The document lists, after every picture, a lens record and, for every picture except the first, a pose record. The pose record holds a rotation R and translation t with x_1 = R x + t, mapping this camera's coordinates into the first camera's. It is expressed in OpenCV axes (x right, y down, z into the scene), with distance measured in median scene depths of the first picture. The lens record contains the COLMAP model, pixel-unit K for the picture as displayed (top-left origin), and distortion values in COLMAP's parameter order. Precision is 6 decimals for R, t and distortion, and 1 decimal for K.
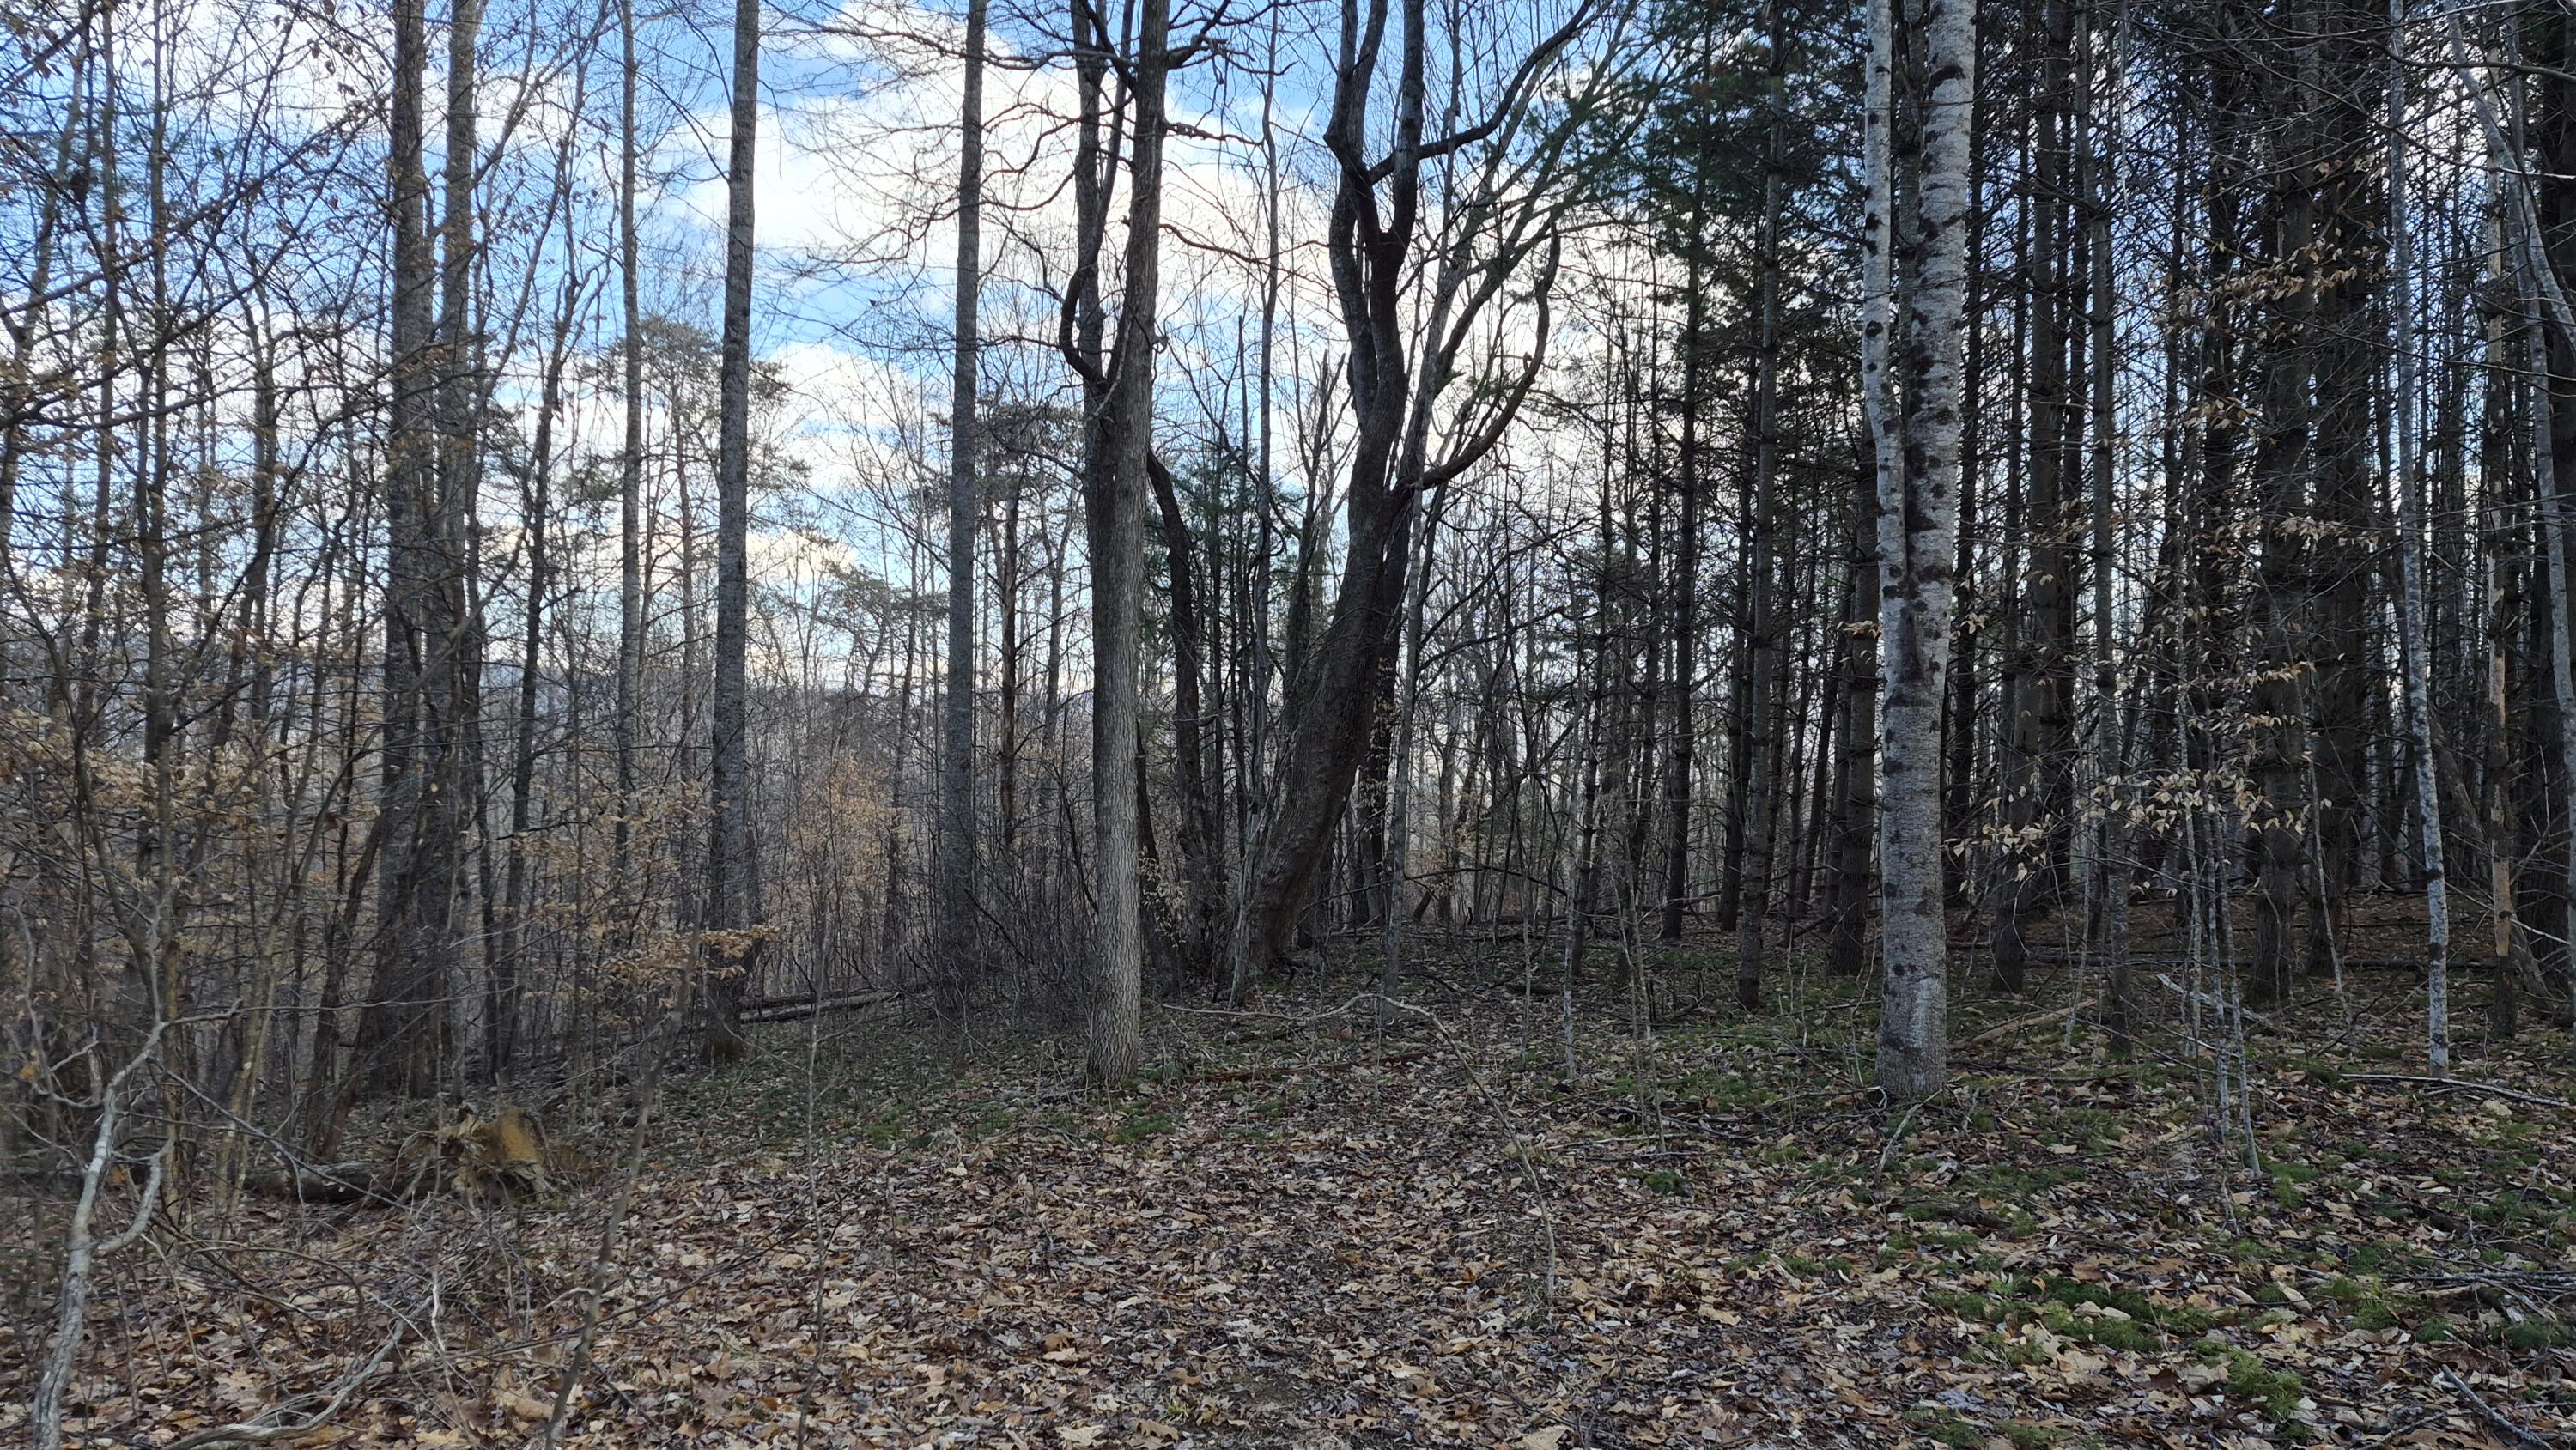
lens RADIAL K [[1741.8, 0, 1288.0], [0, 1741.8, 725.0], [0, 0, 1]] dist [0.118894, -0.171227]
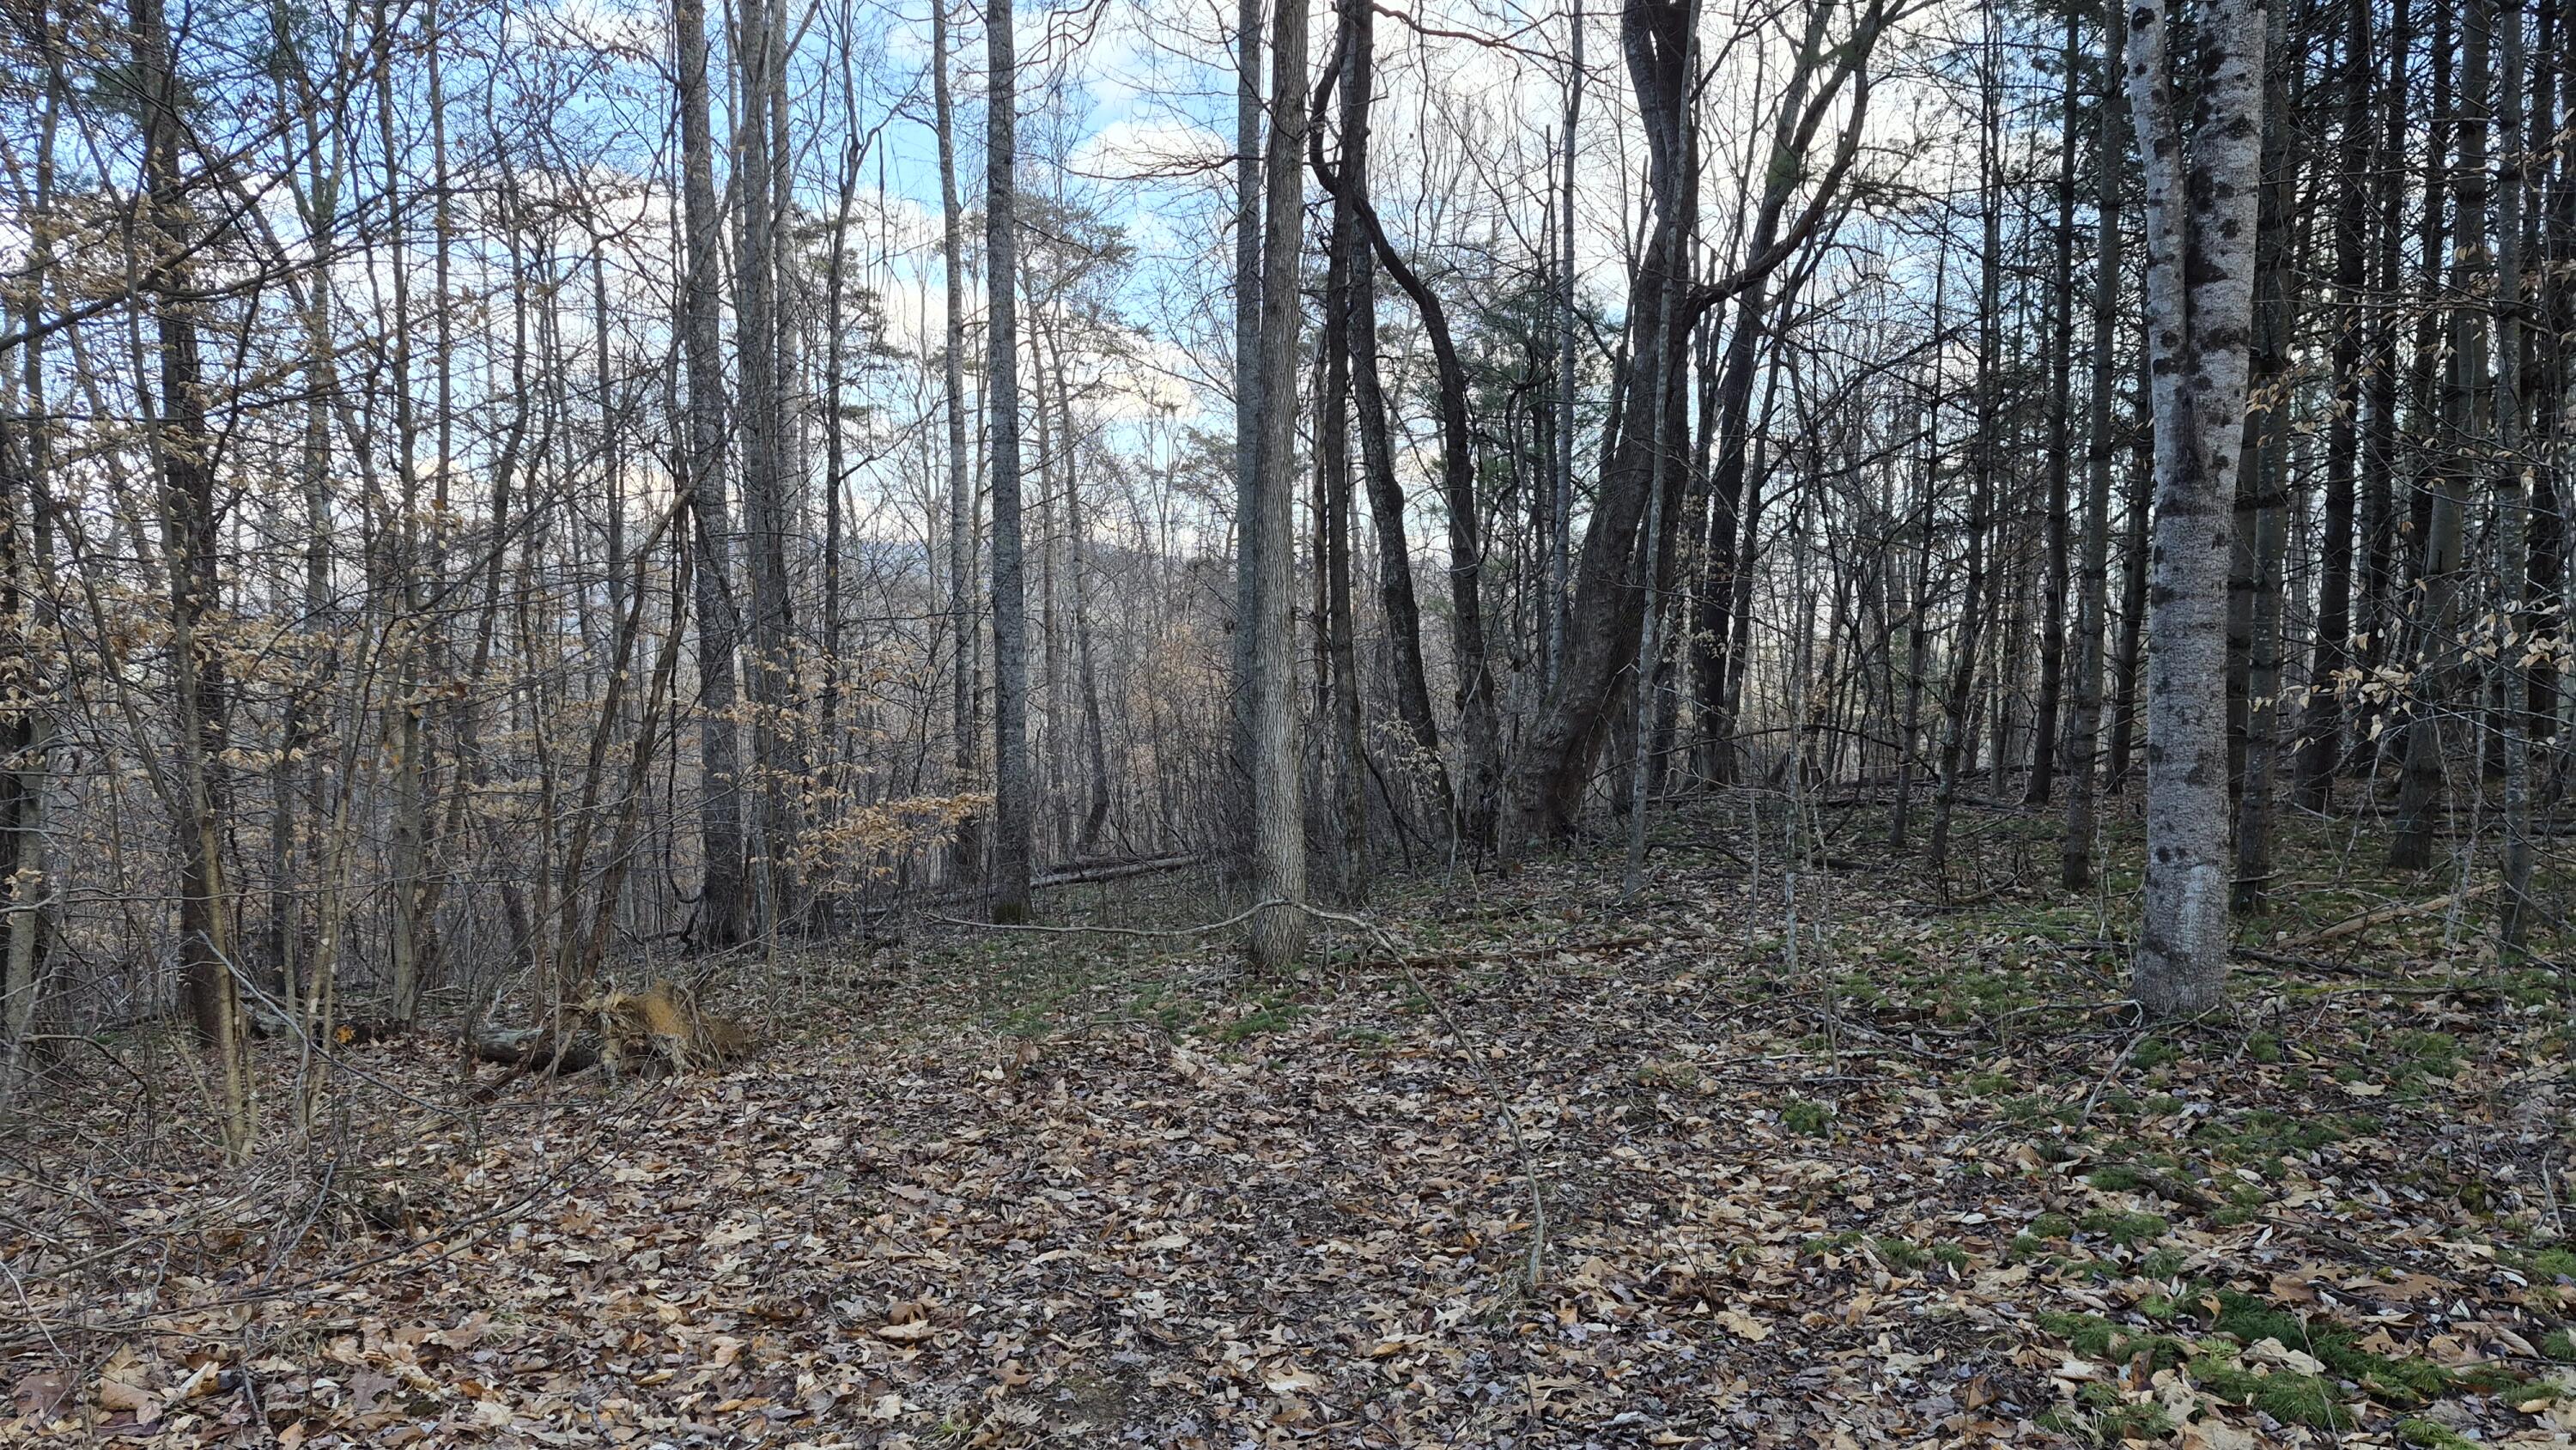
lens RADIAL K [[1775.8, 0, 1288.0], [0, 1775.8, 725.0], [0, 0, 1]] dist [0.071294, -0.083860]
pose [[0.977791, -0.009719, -0.209358, 0.180439], [0.026474, 0.996650, 0.077379, 0.012702], [0.207905, -0.081203, 0.974773, 0.196526]]
